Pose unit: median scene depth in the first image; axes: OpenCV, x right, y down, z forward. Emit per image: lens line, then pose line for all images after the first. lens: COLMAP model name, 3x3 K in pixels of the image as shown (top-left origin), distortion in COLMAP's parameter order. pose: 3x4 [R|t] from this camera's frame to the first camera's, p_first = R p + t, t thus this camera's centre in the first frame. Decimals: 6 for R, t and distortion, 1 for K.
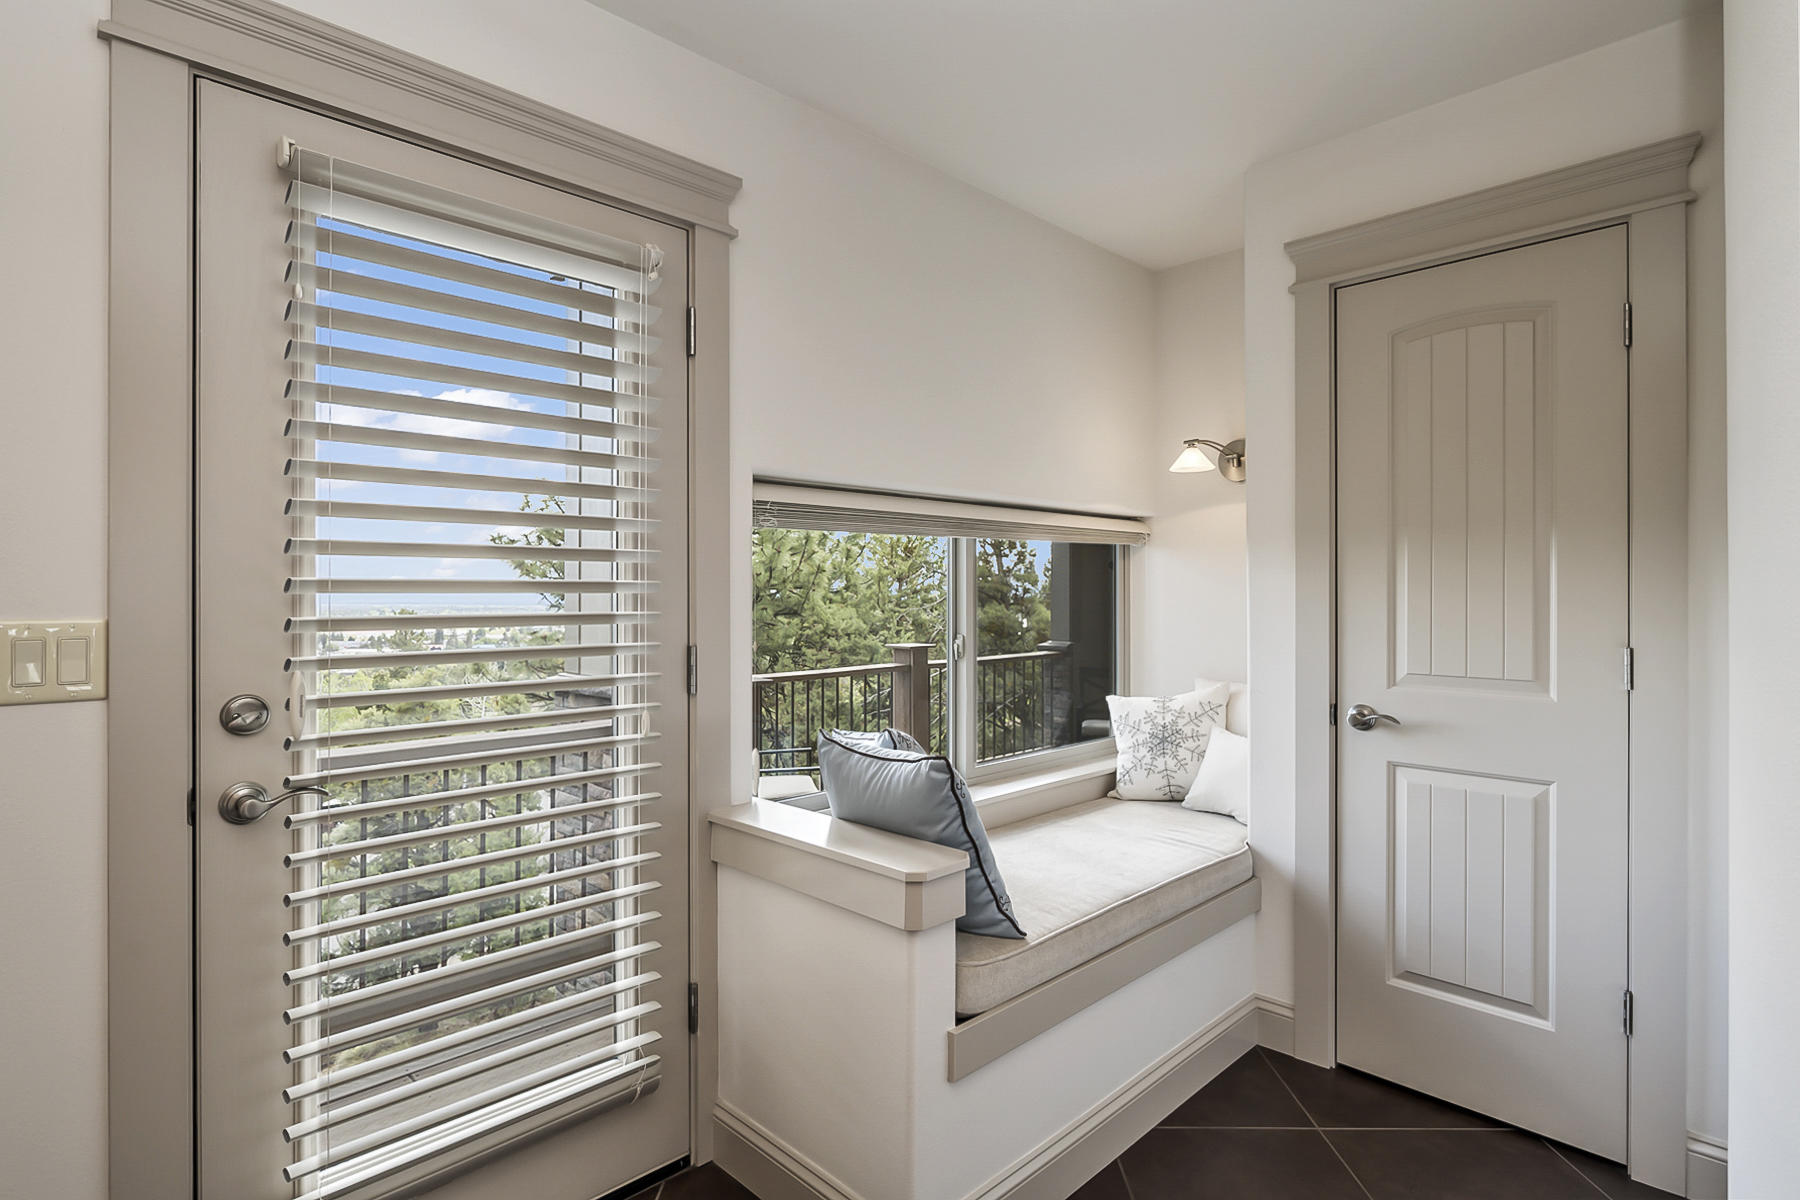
lens RADIAL K [[910.2, 0, 897.8], [0, 910.2, 594.8], [0, 0, 1]] dist [-0.014647, 0.007596]
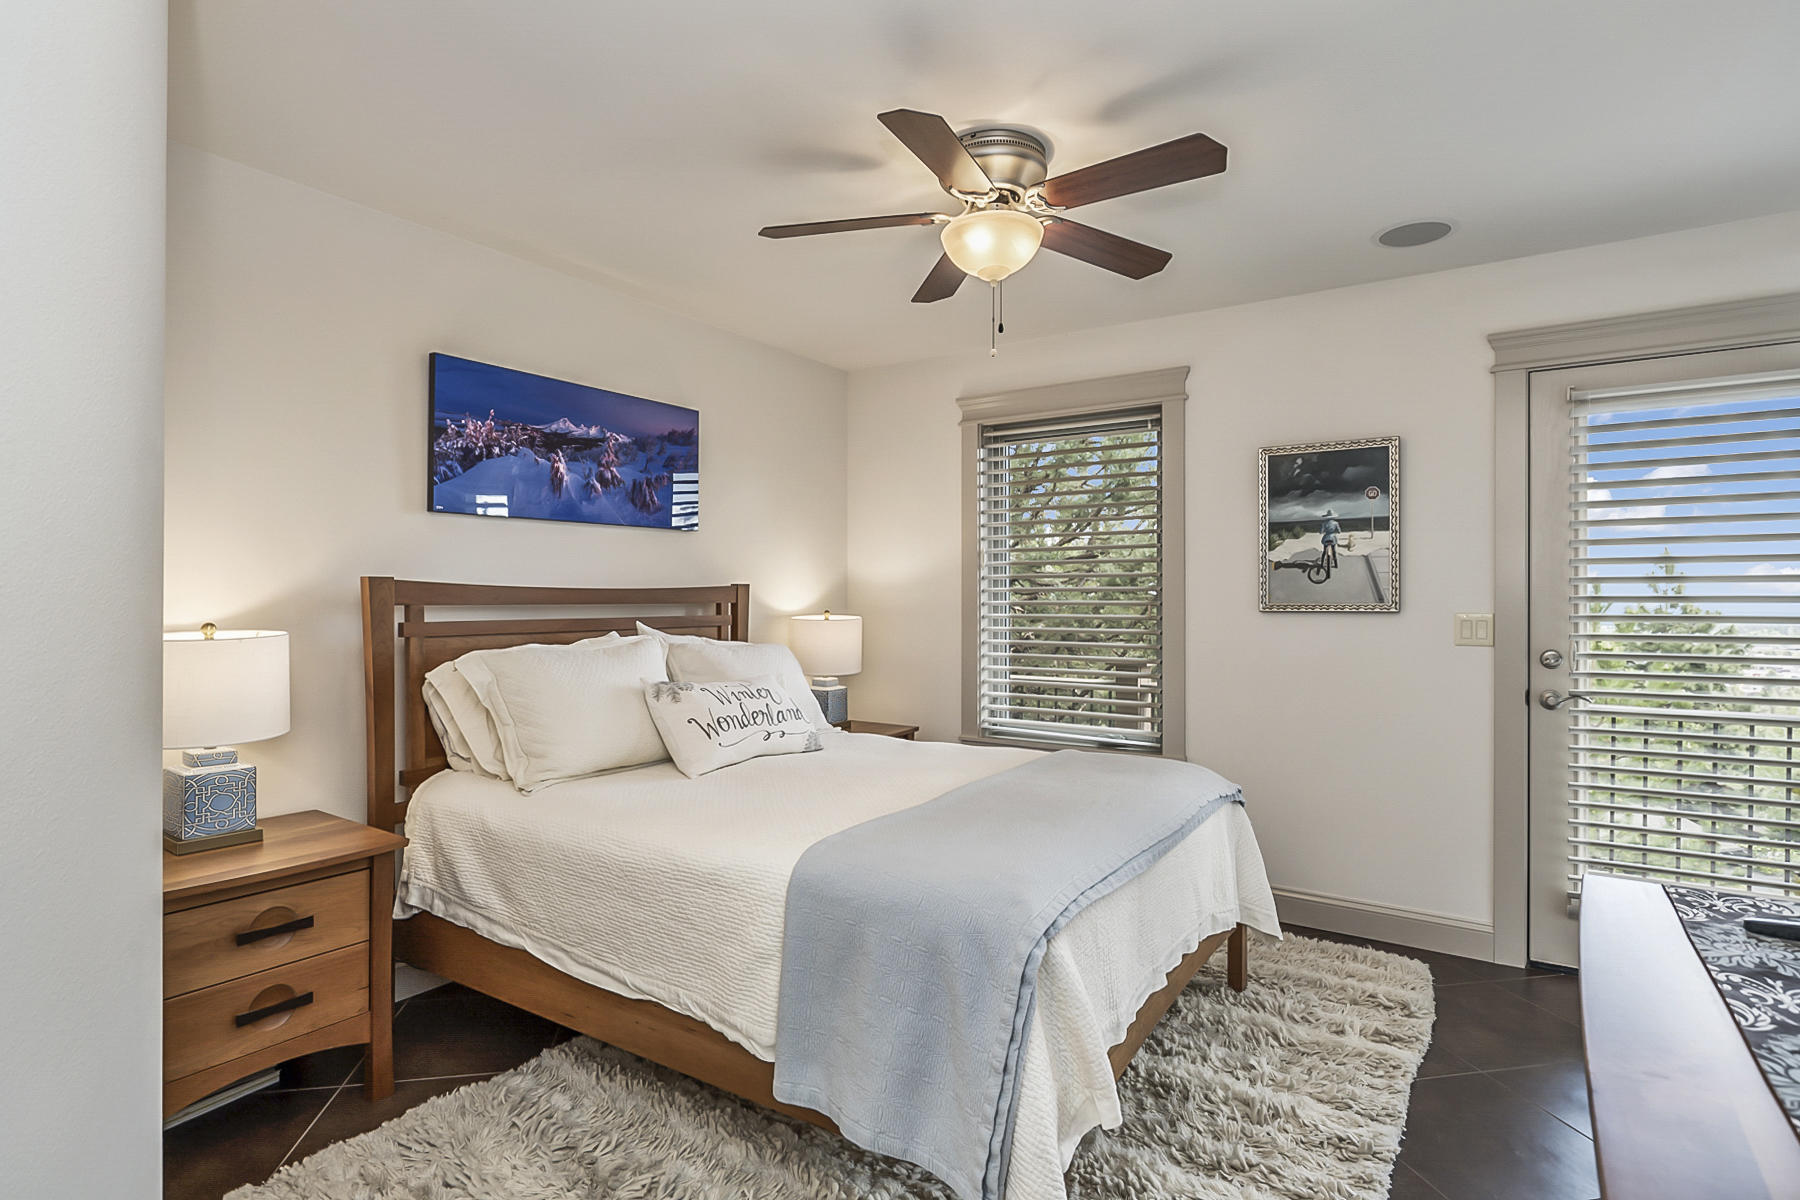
lens RADIAL K [[910.2, 0, 897.4], [0, 910.2, 602.8], [0, 0, 1]] dist [-0.014647, 0.007596]
pose [[0.212672, 0.001669, -0.977122, 0.632640], [-0.001807, 0.999998, 0.001315, -0.000478], [0.977122, 0.001486, 0.212674, -0.589521]]
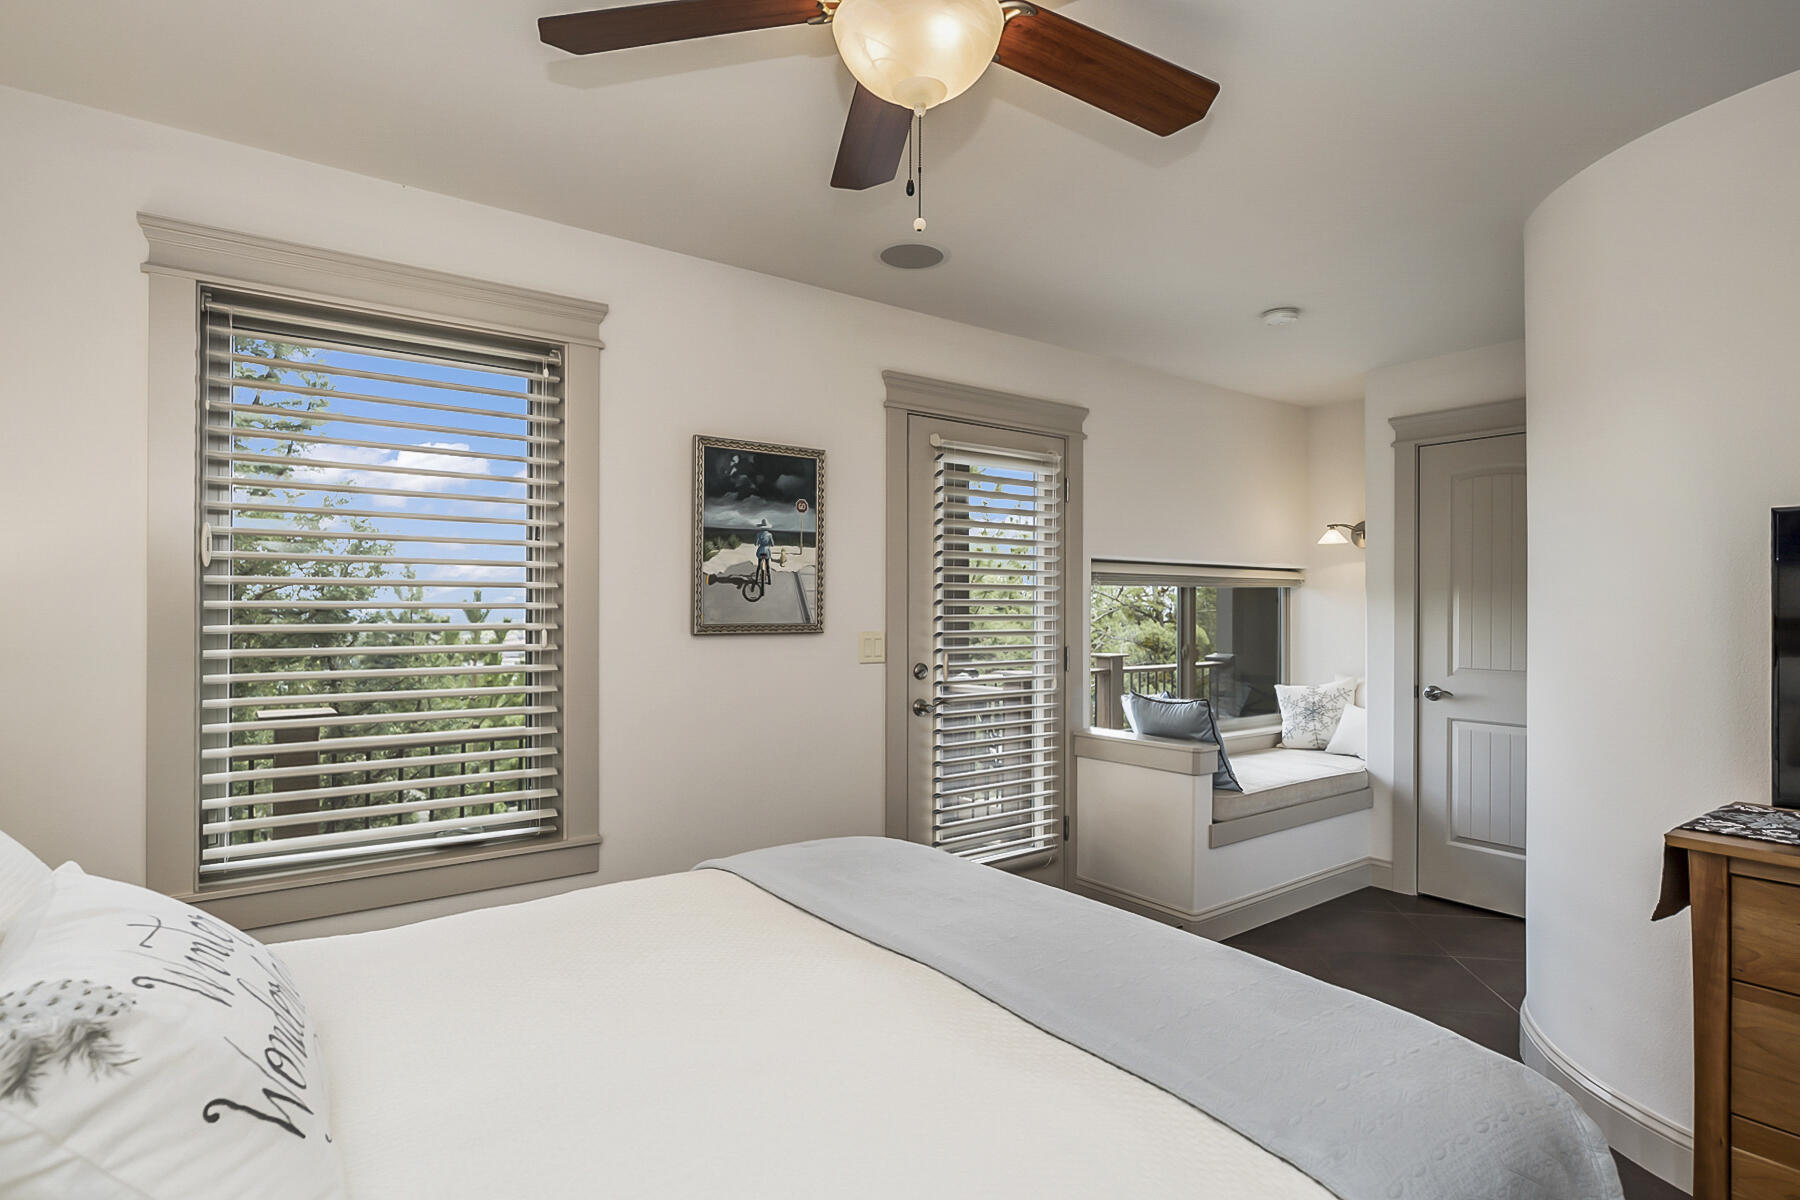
lens RADIAL K [[910.2, 0, 895.0], [0, 910.2, 604.8], [0, 0, 1]] dist [-0.014647, 0.007596]
pose [[0.989533, 0.004434, -0.144237, -0.258918], [-0.005202, 0.999974, -0.004946, -0.020697], [0.144212, 0.005645, 0.989531, -0.862174]]
